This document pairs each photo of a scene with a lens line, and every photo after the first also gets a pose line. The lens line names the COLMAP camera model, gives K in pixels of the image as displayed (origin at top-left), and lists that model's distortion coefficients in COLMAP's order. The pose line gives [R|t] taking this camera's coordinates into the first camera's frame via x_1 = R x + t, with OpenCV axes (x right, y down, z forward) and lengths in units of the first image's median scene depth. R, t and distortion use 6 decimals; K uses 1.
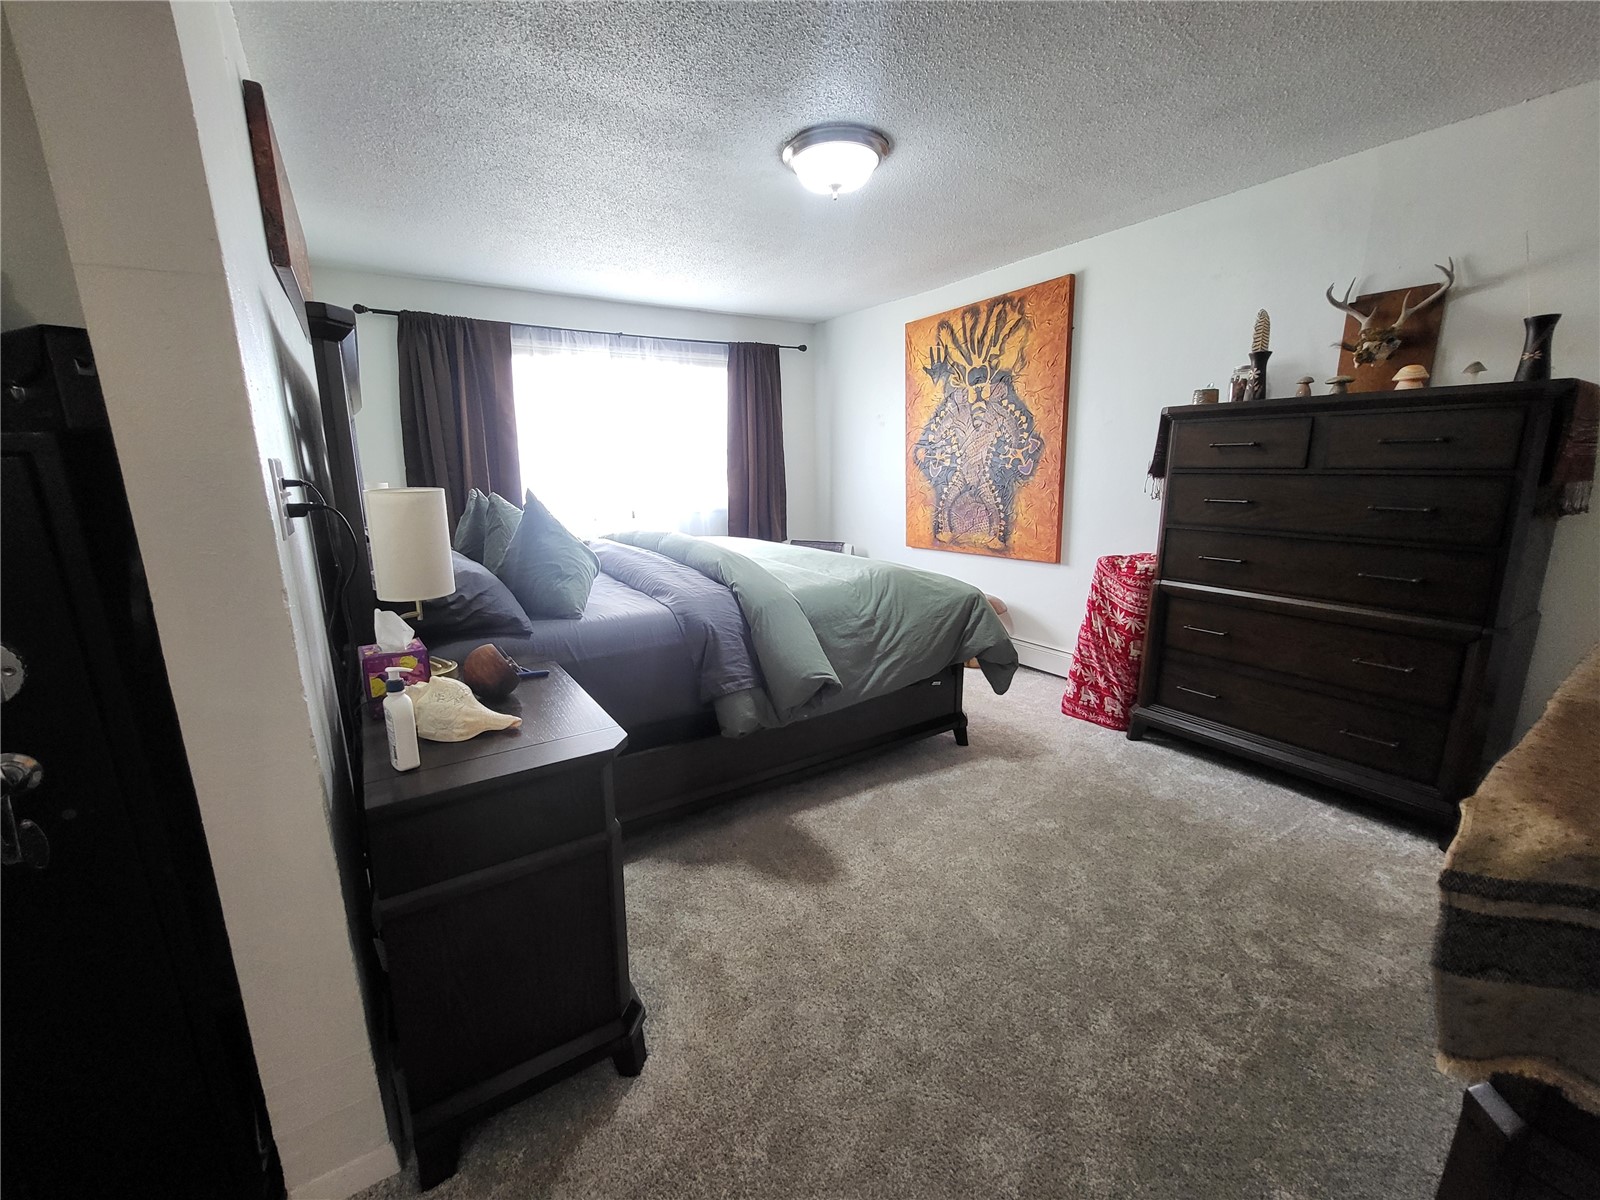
lens RADIAL K [[636.3, 0, 777.9], [0, 636.3, 596.7], [0, 0, 1]] dist [-0.000485, -0.002182]
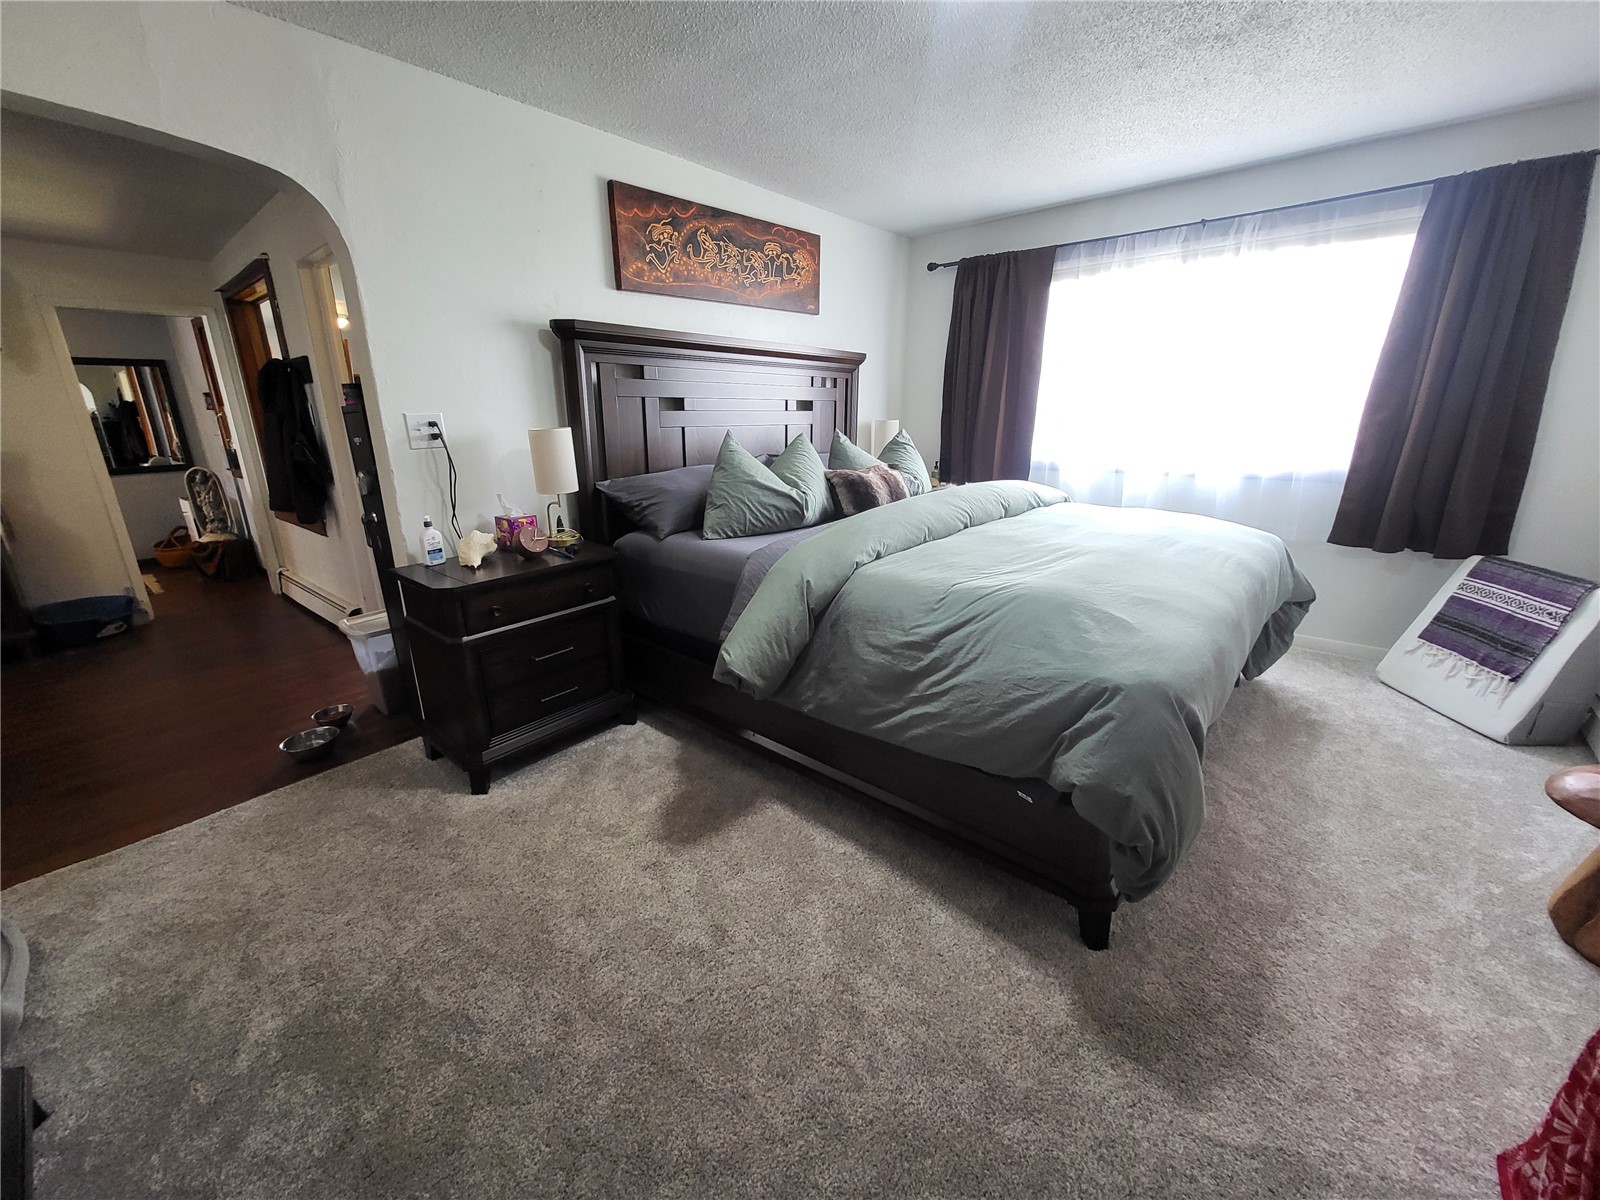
lens RADIAL K [[636.3, 0, 774.6], [0, 636.3, 601.4], [0, 0, 1]] dist [-0.000485, -0.002182]
pose [[0.273203, 0.289544, -0.917346, 0.690132], [-0.189995, 0.951082, 0.243608, -0.138361], [0.943007, 0.107737, 0.314850, 0.592094]]
